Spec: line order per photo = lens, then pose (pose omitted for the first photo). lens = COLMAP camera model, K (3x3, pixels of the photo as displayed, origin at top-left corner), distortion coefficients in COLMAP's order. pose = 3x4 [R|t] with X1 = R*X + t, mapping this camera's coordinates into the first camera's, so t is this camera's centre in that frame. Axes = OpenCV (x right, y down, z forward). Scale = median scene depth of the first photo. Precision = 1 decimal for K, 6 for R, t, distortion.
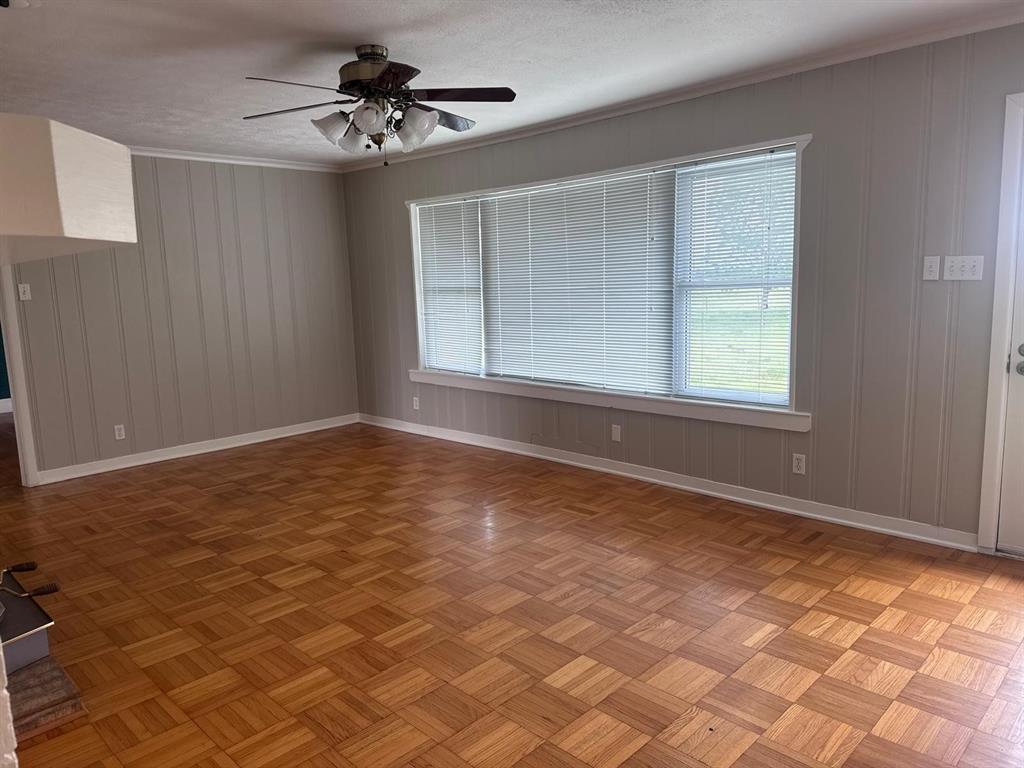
lens RADIAL K [[724.5, 0, 517.7], [0, 724.5, 389.2], [0, 0, 1]] dist [0.036169, -0.038550]
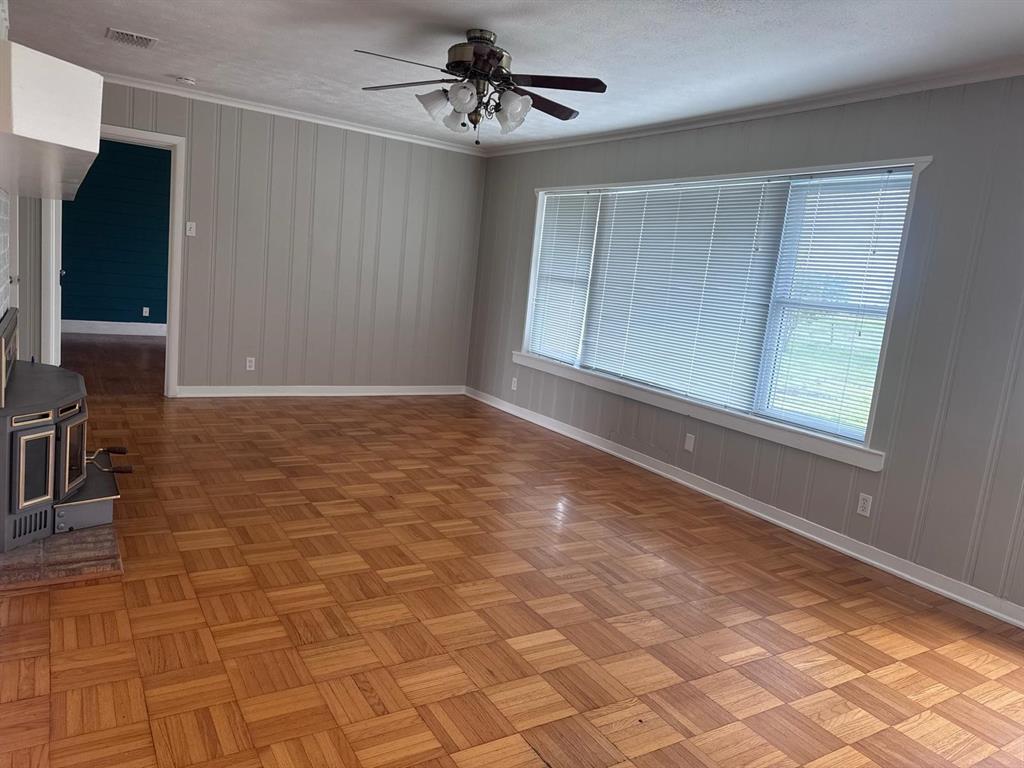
lens RADIAL K [[721.7, 0, 512.0], [0, 721.7, 384.0], [0, 0, 1]] dist [0.074208, -0.105013]
pose [[0.964038, 0.164855, -0.208455, 0.142030], [-0.166204, 0.986028, 0.011150, 0.017452], [0.207380, 0.023897, 0.977968, -0.018270]]
